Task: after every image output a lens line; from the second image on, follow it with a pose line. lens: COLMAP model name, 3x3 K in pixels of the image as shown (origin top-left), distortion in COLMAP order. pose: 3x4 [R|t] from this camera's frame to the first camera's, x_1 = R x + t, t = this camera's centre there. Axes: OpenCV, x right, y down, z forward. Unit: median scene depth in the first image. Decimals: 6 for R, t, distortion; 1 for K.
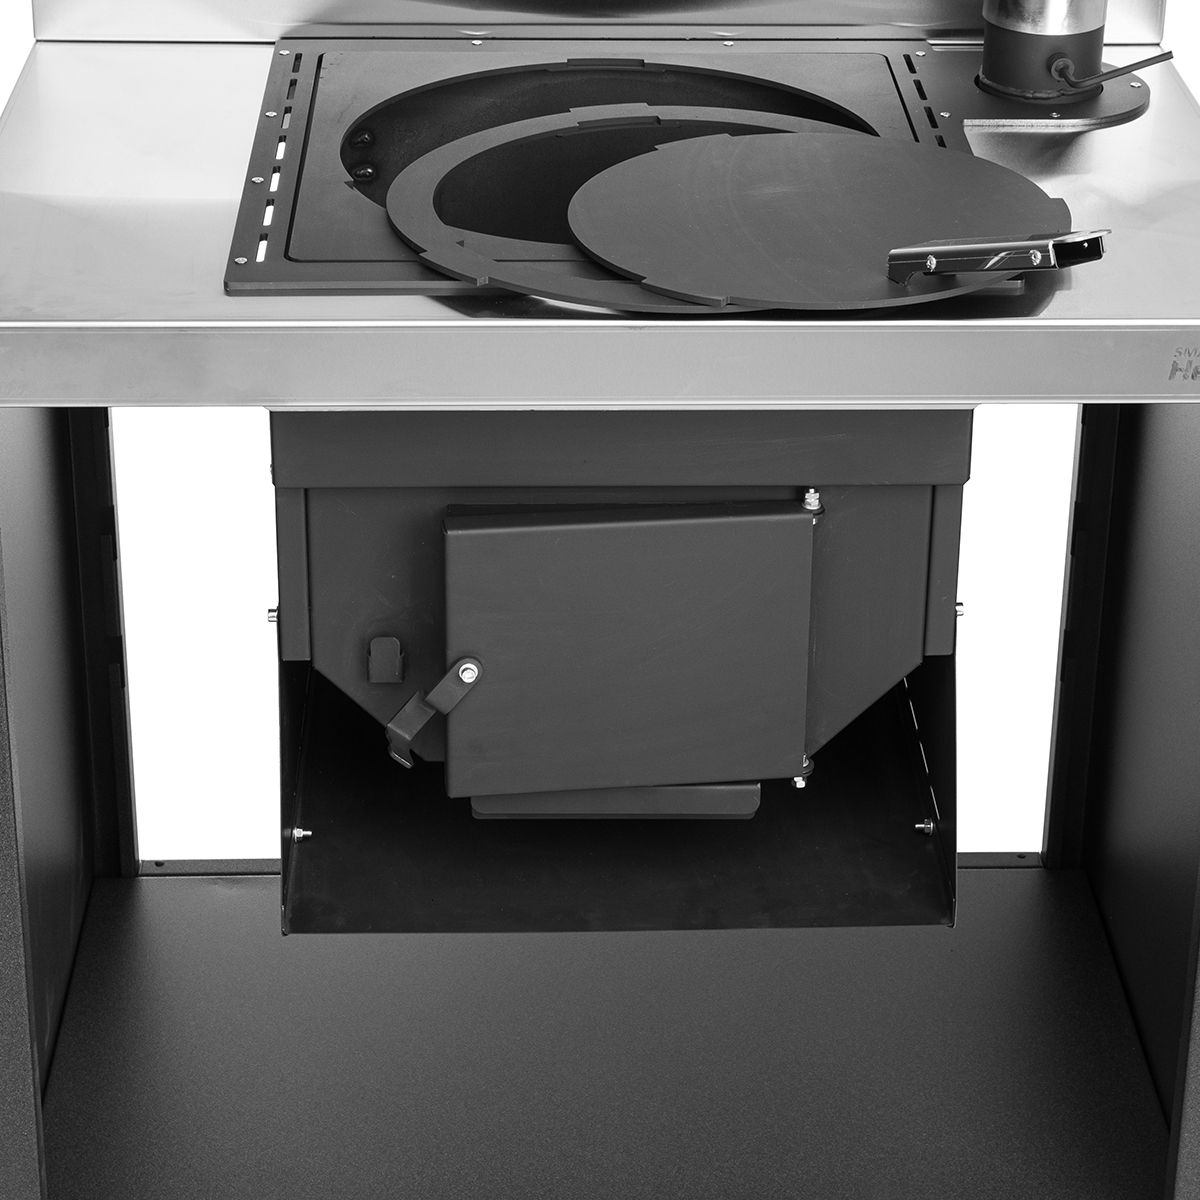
lens RADIAL K [[3048.6, 0, 604.0], [0, 3048.6, 443.4], [0, 0, 1]] dist [0.078481, 0.617874]
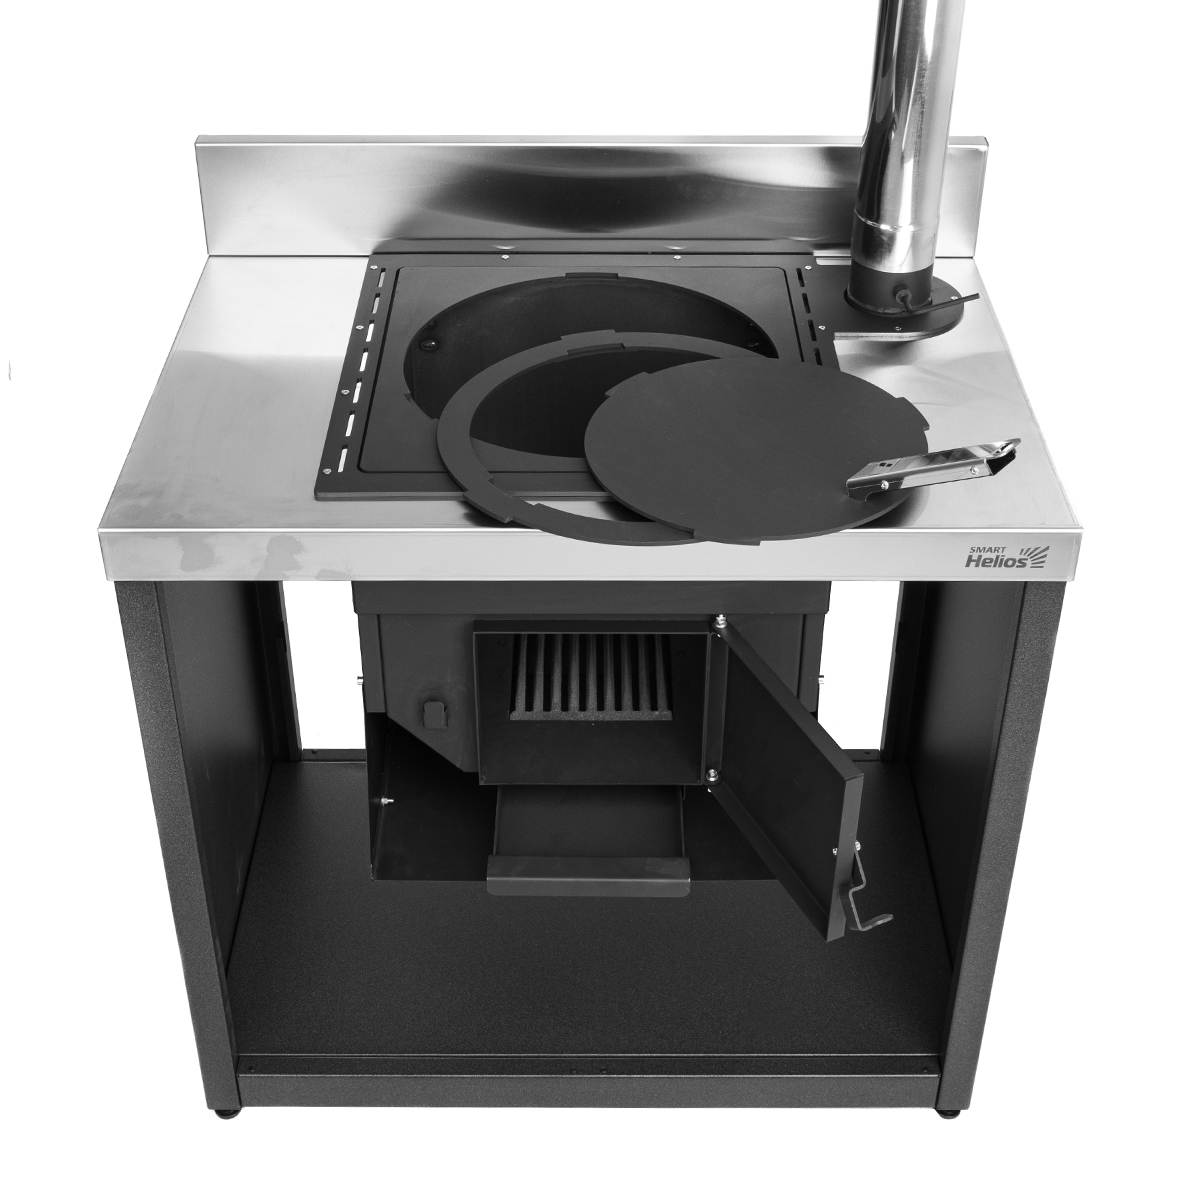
lens RADIAL K [[1810.7, 0, 575.8], [0, 1810.7, 531.0], [0, 0, 1]] dist [-0.016932, 0.041704]
pose [[0.999156, 0.009236, -0.040015, 0.030097], [-0.002792, 0.987403, 0.158198, -0.148150], [0.040972, -0.157953, 0.986596, 0.131255]]
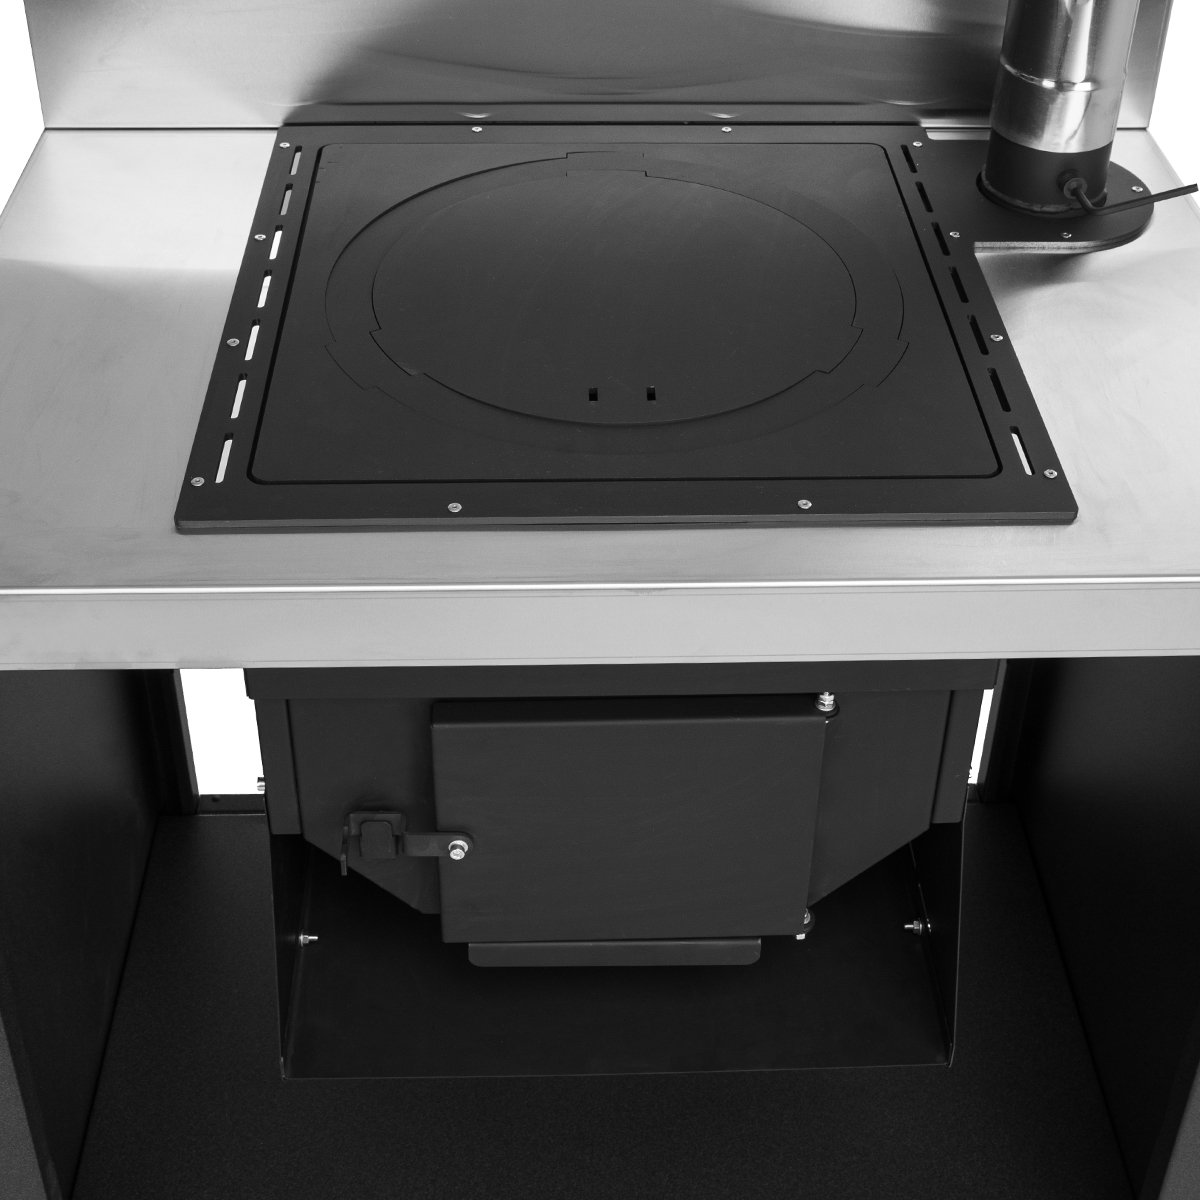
lens RADIAL K [[1817.8, 0, 594.0], [0, 1817.8, 361.3], [0, 0, 1]] dist [-0.067321, 0.153664]
pose [[0.999998, 0.001204, -0.001310, -0.002308], [-0.001010, 0.990275, 0.139122, -0.148017], [0.001465, -0.139120, 0.990274, 0.423057]]
